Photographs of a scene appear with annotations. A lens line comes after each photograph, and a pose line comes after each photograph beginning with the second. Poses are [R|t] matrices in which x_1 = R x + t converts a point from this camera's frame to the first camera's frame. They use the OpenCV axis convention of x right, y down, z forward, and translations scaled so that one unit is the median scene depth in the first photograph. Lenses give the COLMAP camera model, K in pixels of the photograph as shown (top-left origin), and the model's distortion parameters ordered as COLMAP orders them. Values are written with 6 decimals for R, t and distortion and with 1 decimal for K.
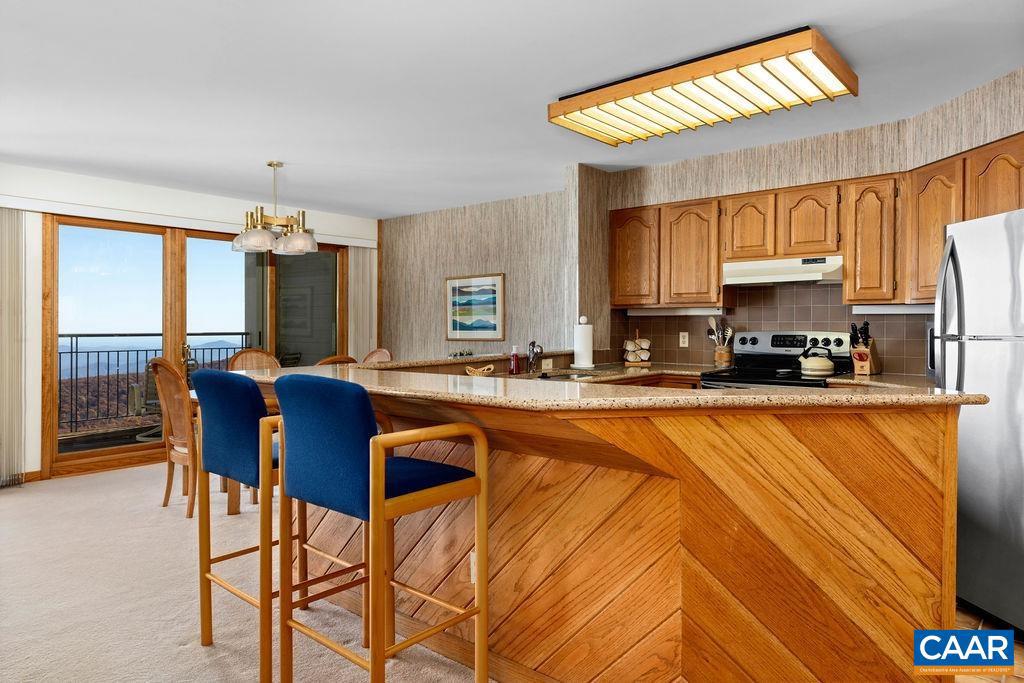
lens RADIAL K [[645.4, 0, 511.0], [0, 645.4, 330.6], [0, 0, 1]] dist [0.007828, -0.003120]
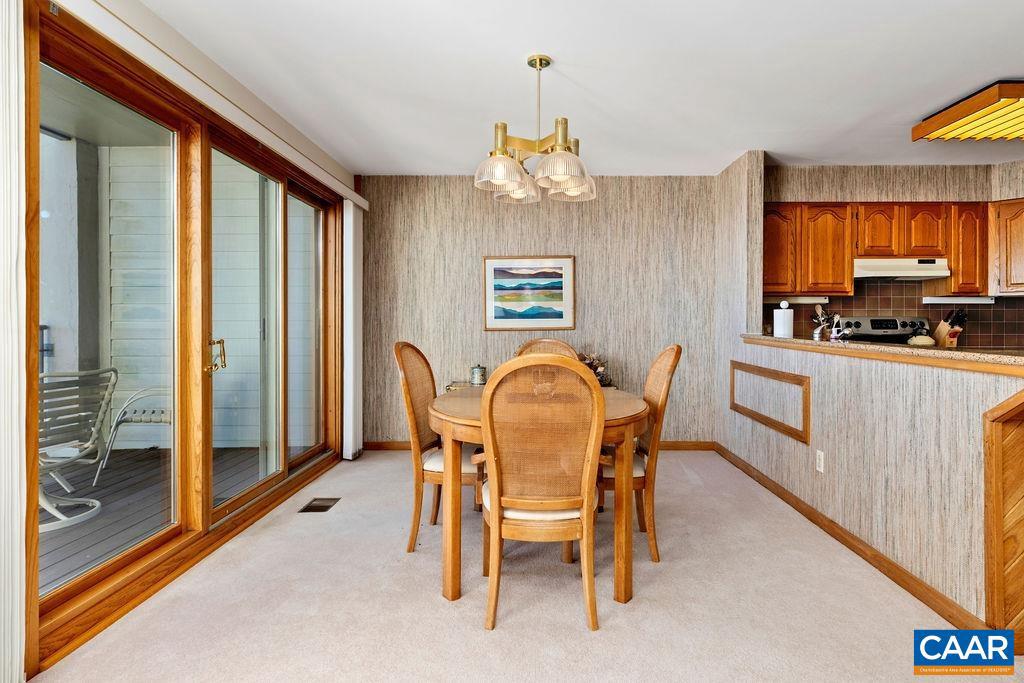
lens RADIAL K [[559.0, 0, 531.5], [0, 559.0, 326.0], [0, 0, 1]] dist [-0.004562, 0.000418]
pose [[0.765584, -0.003019, 0.643329, -0.759669], [0.007313, 0.999965, -0.004010, 0.017955], [-0.643295, 0.007774, 0.765579, 0.580724]]
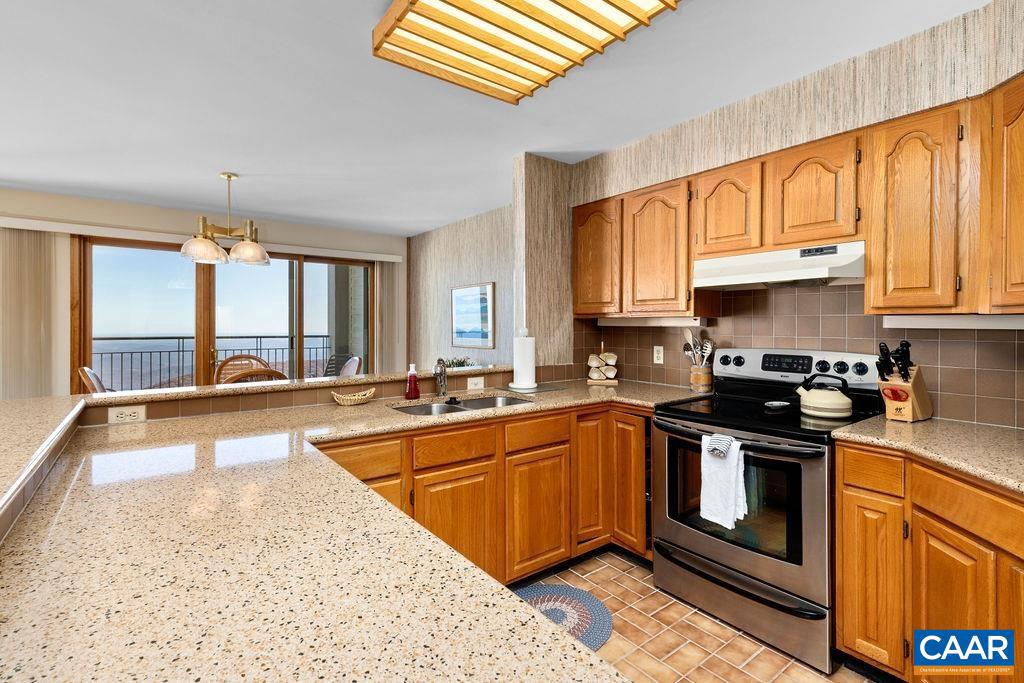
lens RADIAL K [[472.0, 0, 500.7], [0, 472.0, 325.5], [0, 0, 1]] dist [0.003254, -0.000750]
pose [[0.974506, 0.003843, -0.224328, 0.222143], [-0.005950, 0.999944, -0.008713, -0.019331], [0.224282, 0.009826, 0.974475, 0.381324]]
